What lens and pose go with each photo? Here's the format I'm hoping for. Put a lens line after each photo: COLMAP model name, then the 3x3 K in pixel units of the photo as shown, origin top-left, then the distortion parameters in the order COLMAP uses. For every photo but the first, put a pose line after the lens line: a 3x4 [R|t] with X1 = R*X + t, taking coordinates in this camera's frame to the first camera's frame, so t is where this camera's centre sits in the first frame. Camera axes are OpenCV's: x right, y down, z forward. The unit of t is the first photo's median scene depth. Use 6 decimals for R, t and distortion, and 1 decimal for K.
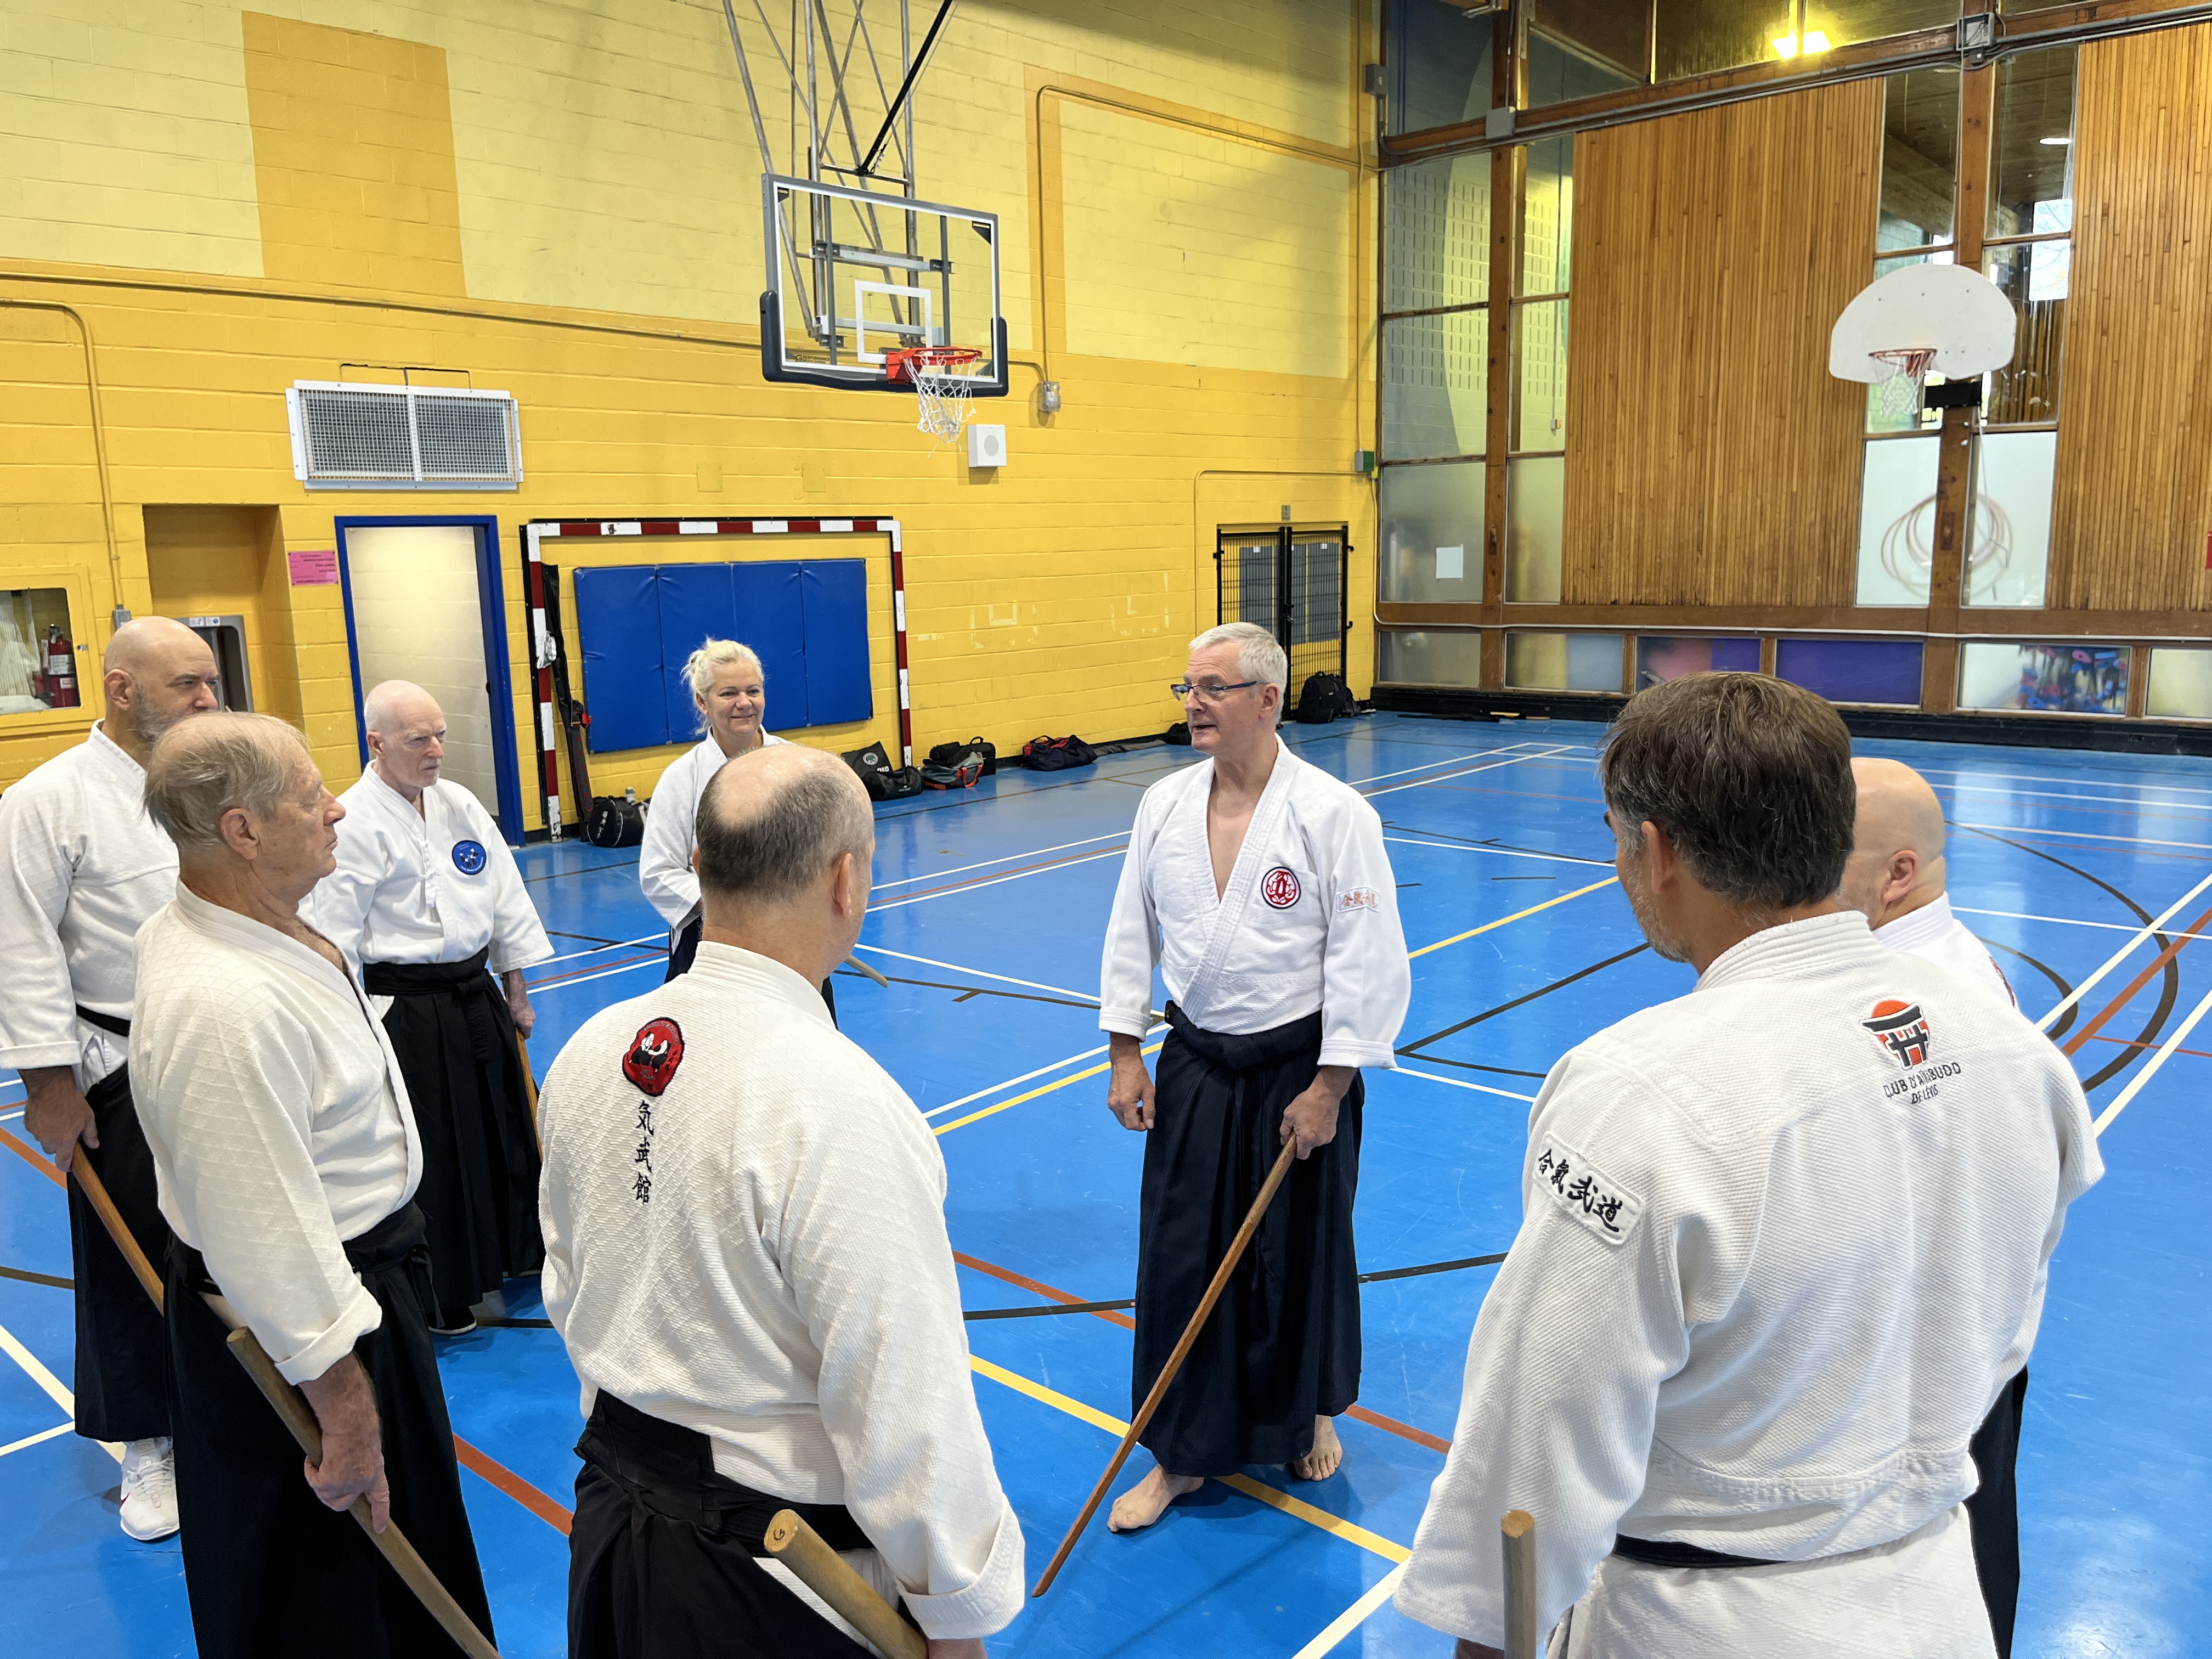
lens RADIAL K [[1700.5, 0, 1104.7], [0, 1700.5, 826.6], [0, 0, 1]] dist [0.064604, -0.097581]
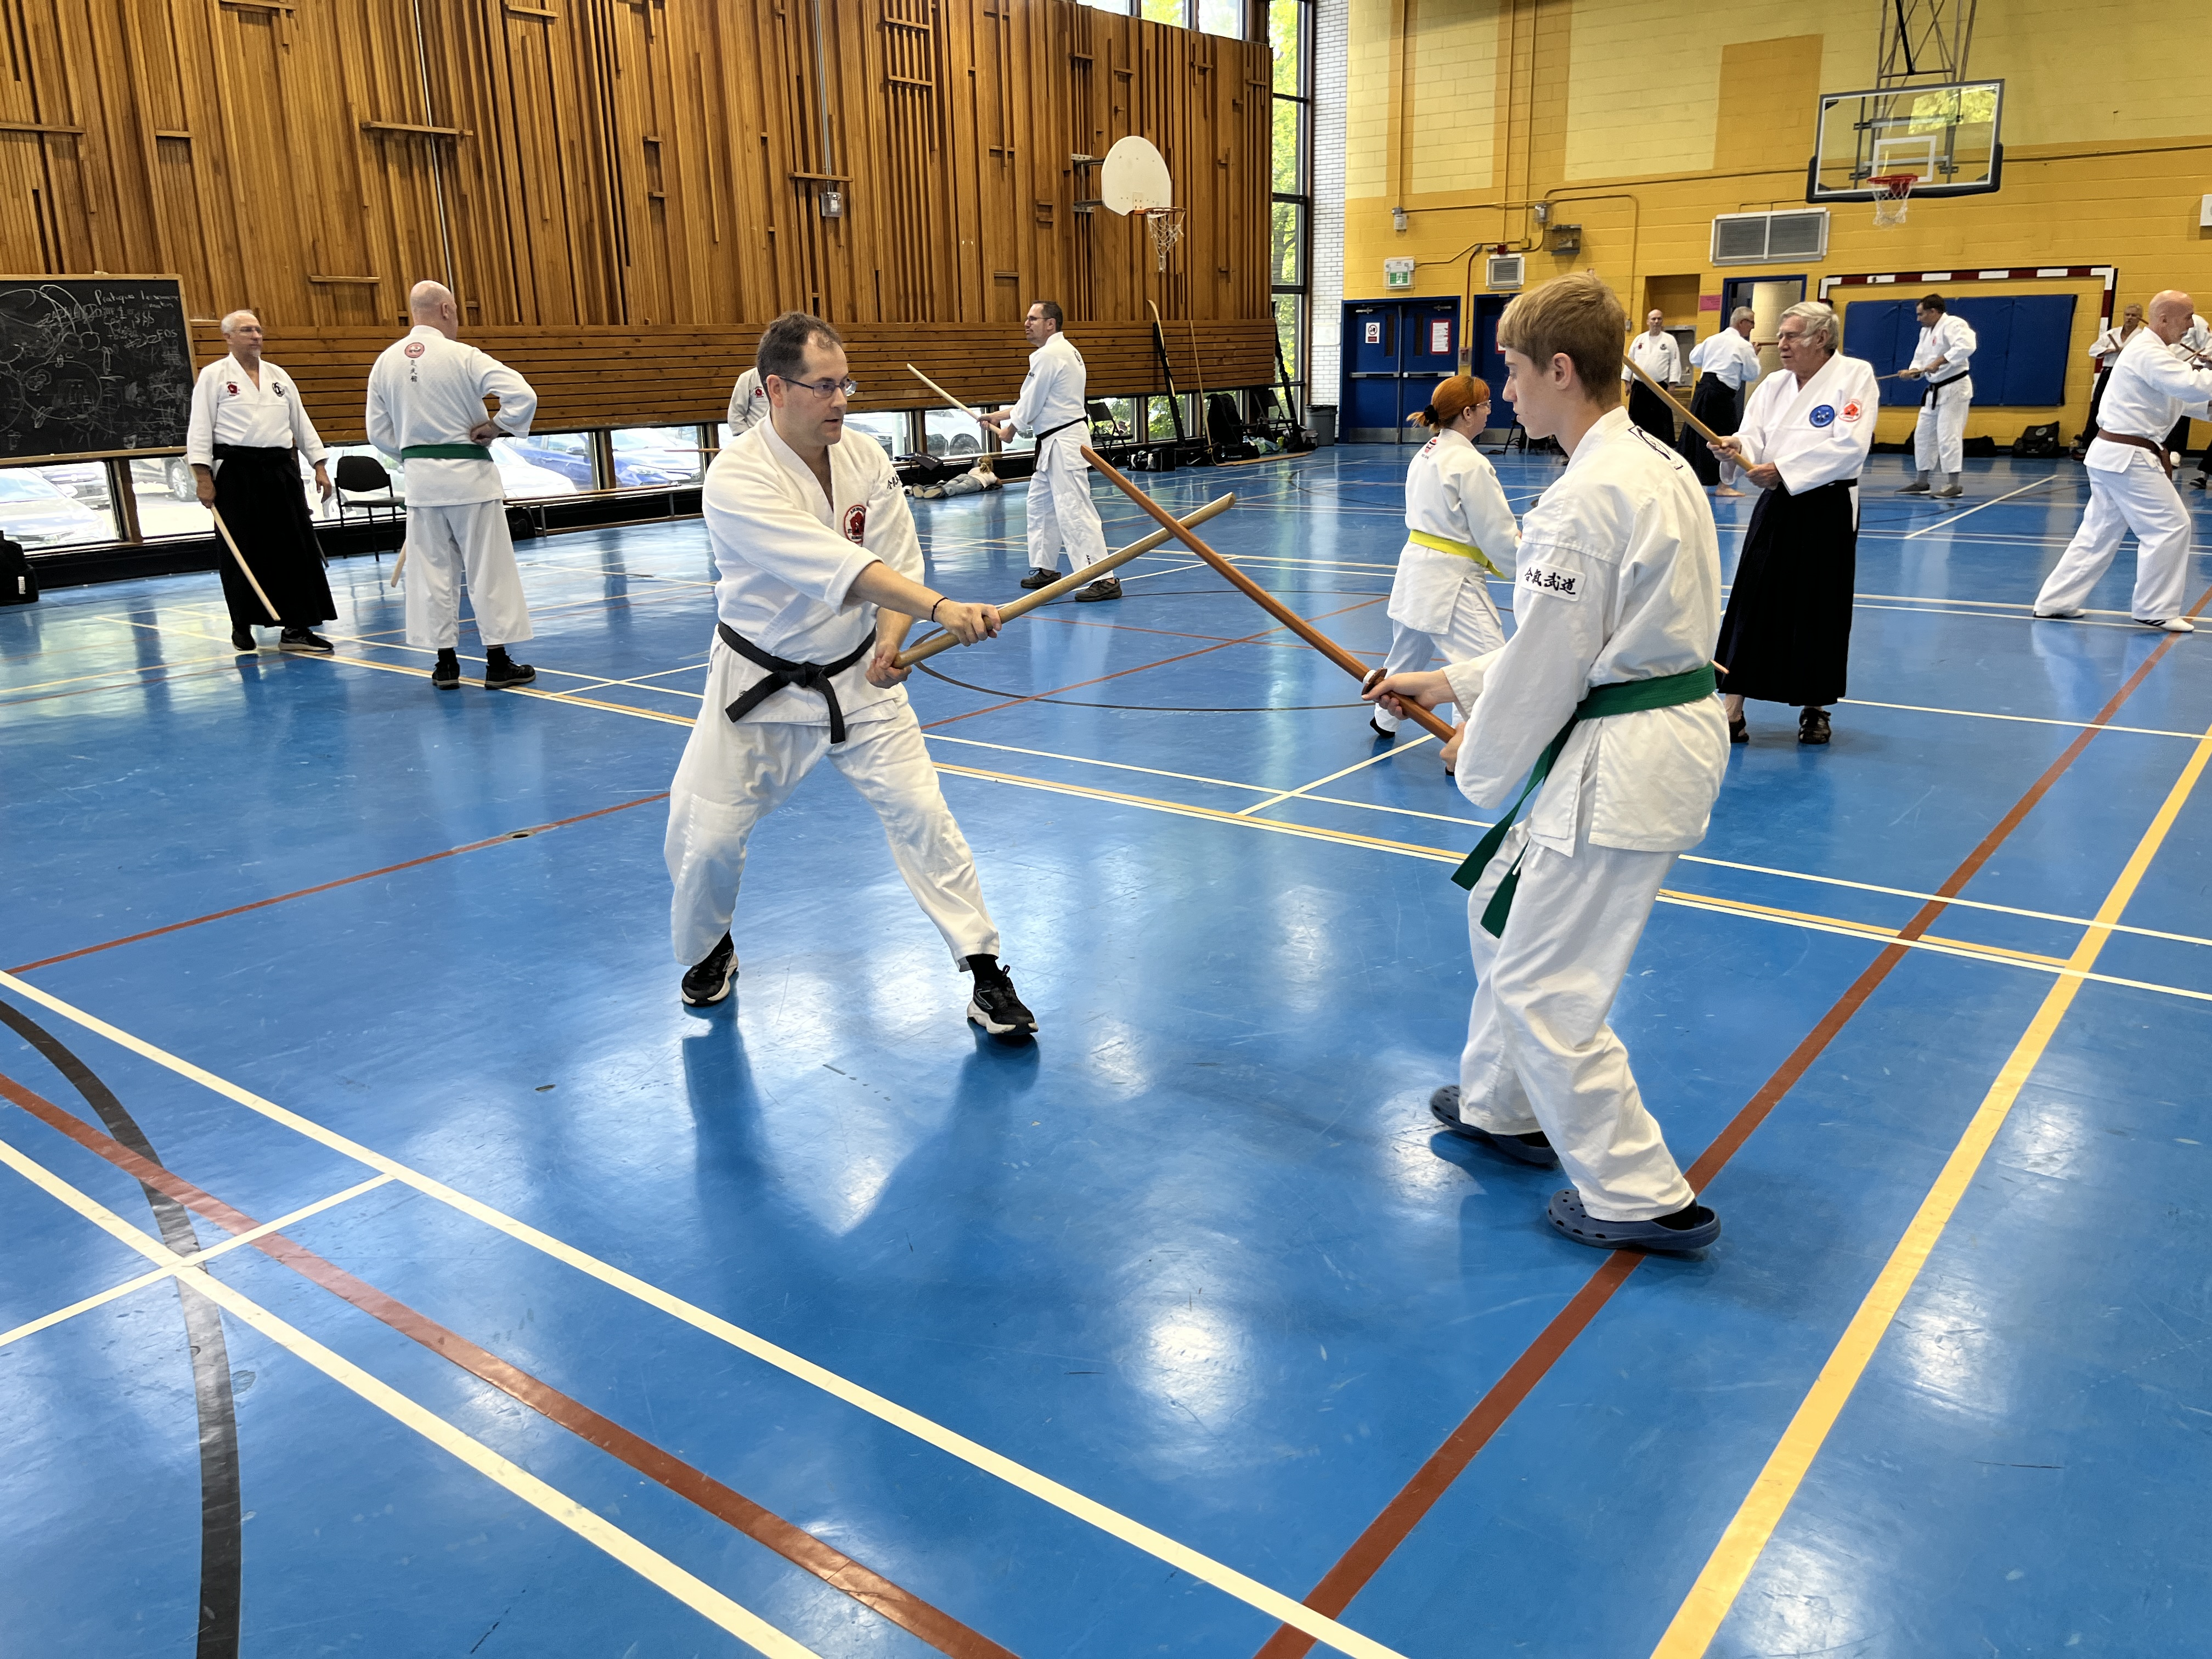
lens RADIAL K [[1700.5, 0, 1124.0], [0, 1700.5, 810.9], [0, 0, 1]] dist [0.064604, -0.097581]
pose [[0.110106, 0.279465, -0.953822, 1.409817], [-0.151690, 0.953140, 0.261754, 0.007123], [0.982276, 0.115864, 0.147338, 0.009407]]
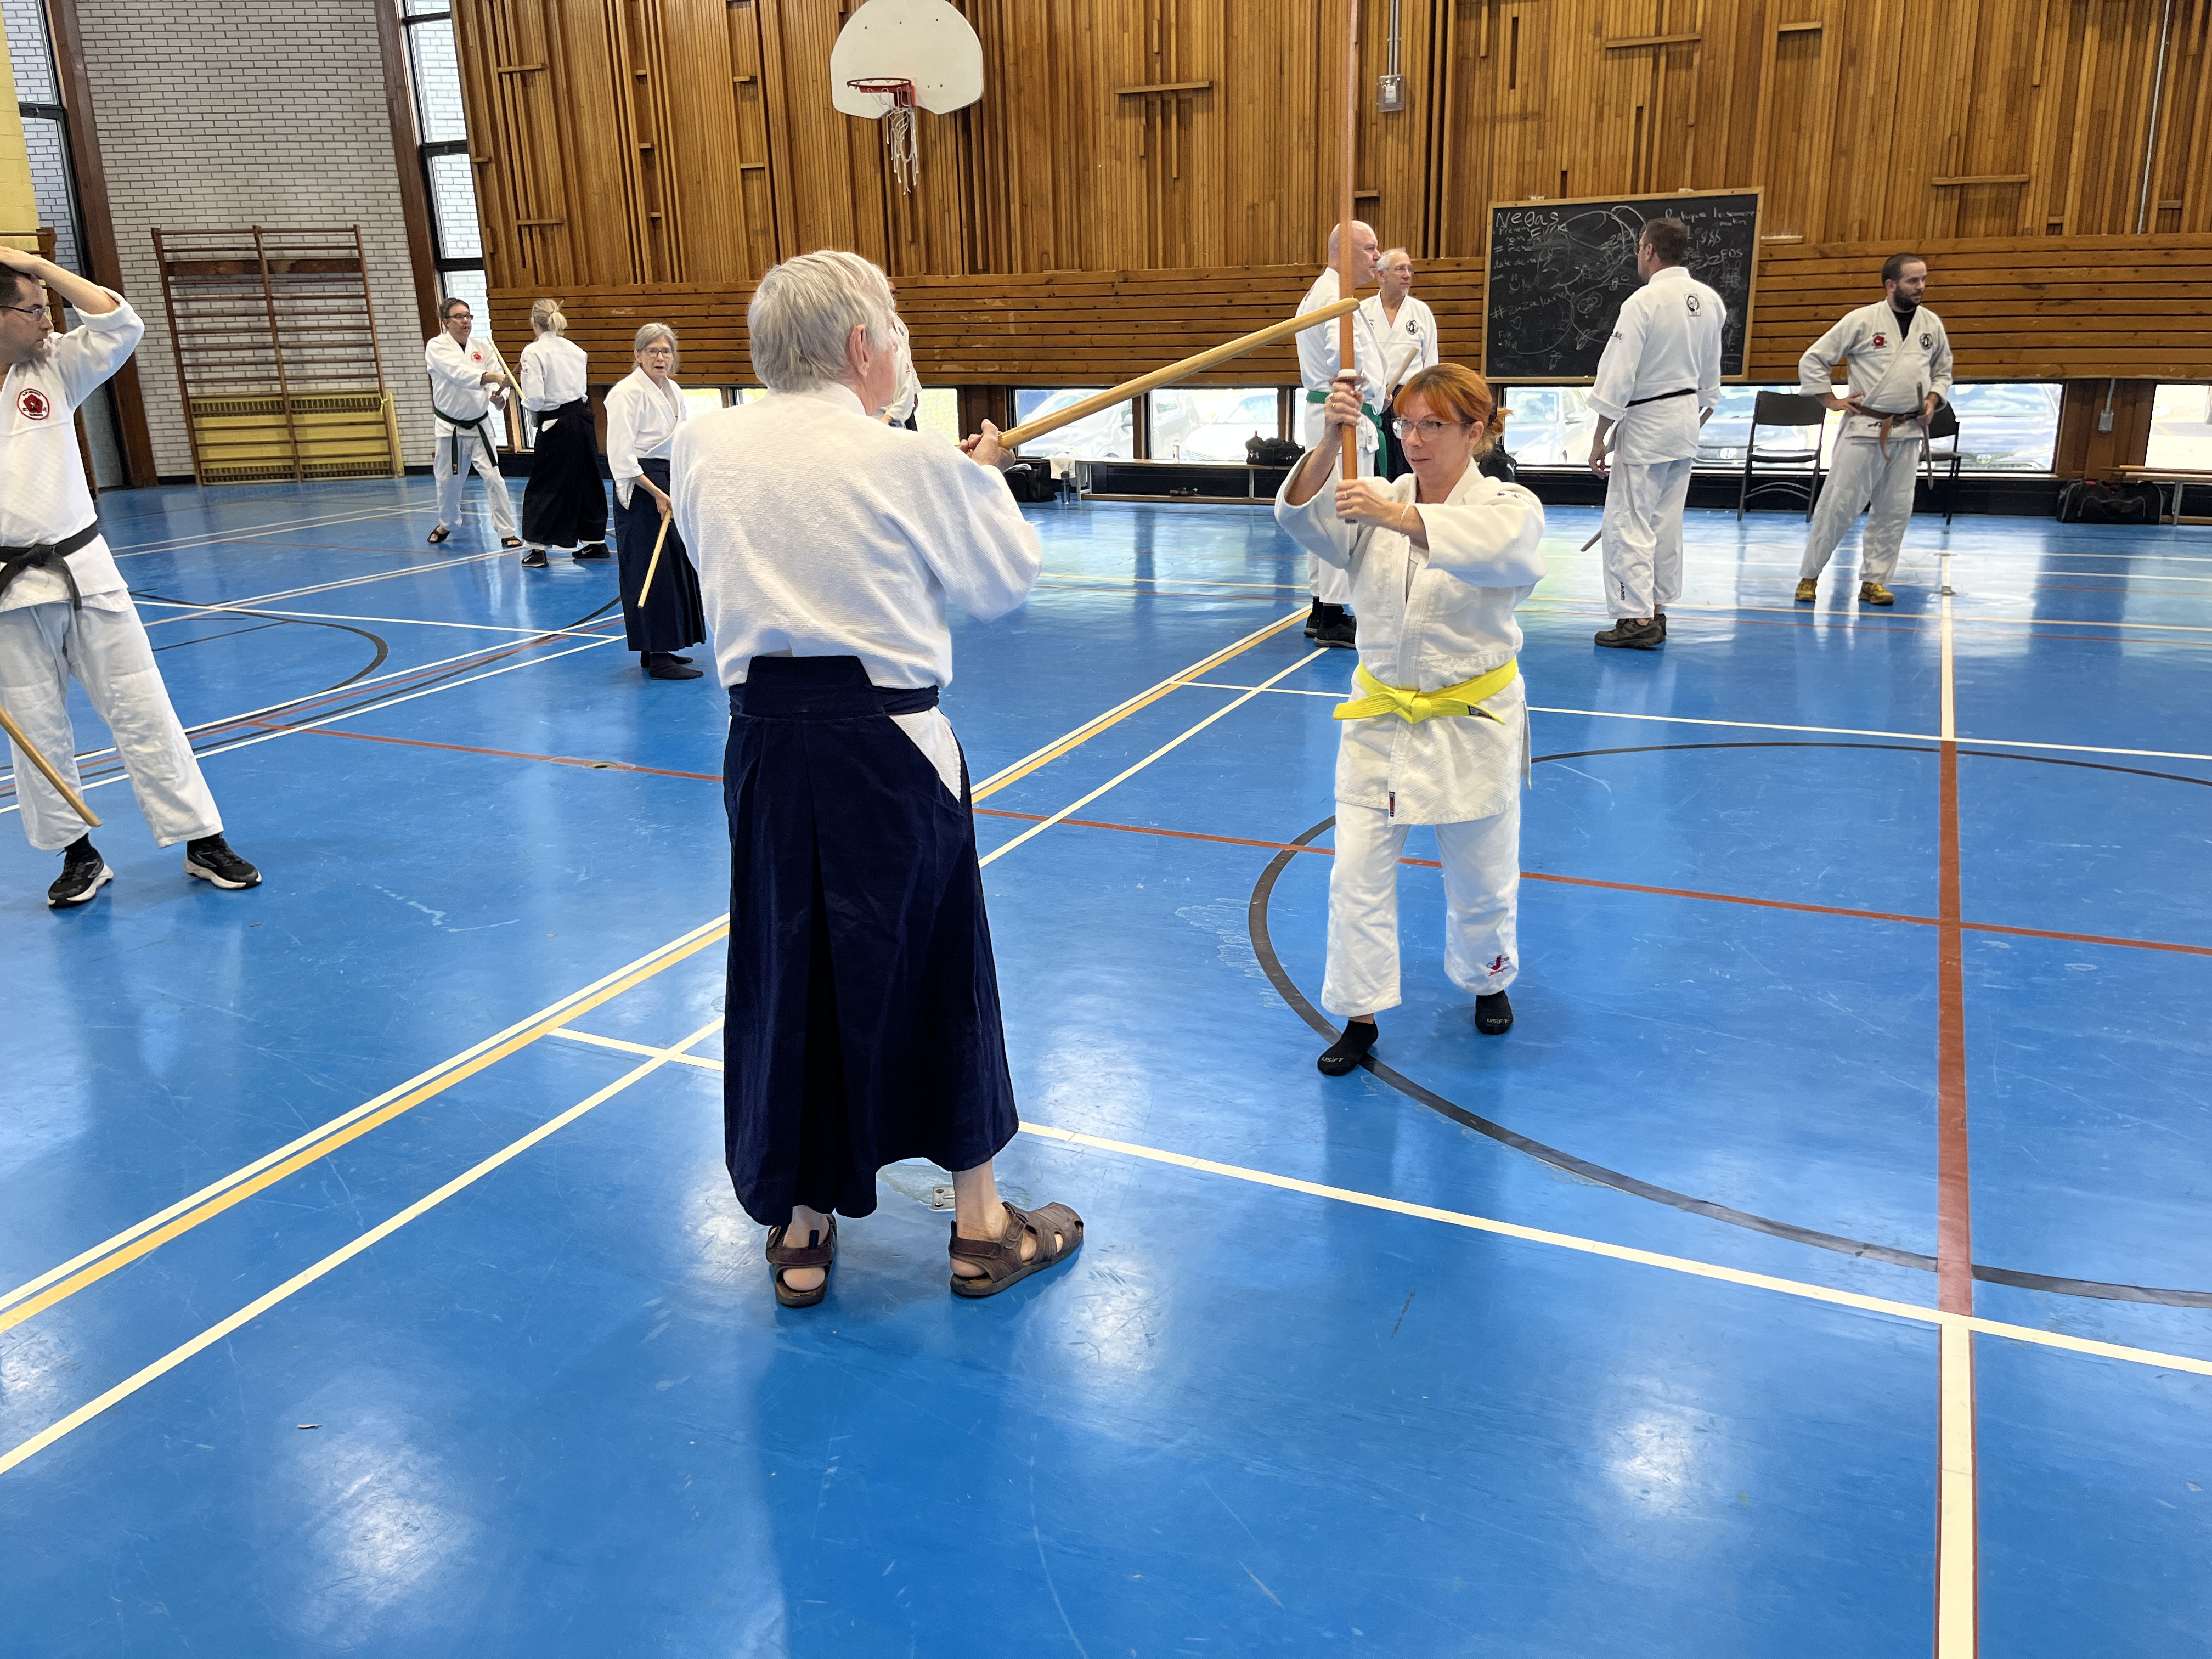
lens RADIAL K [[1700.5, 0, 1125.0], [0, 1700.5, 849.4], [0, 0, 1]] dist [0.064604, -0.097581]
pose [[-0.955125, 0.130471, -0.265920, 0.912155], [-0.007139, 0.887363, 0.461016, -0.055061], [0.296117, 0.442226, -0.846612, 0.433546]]
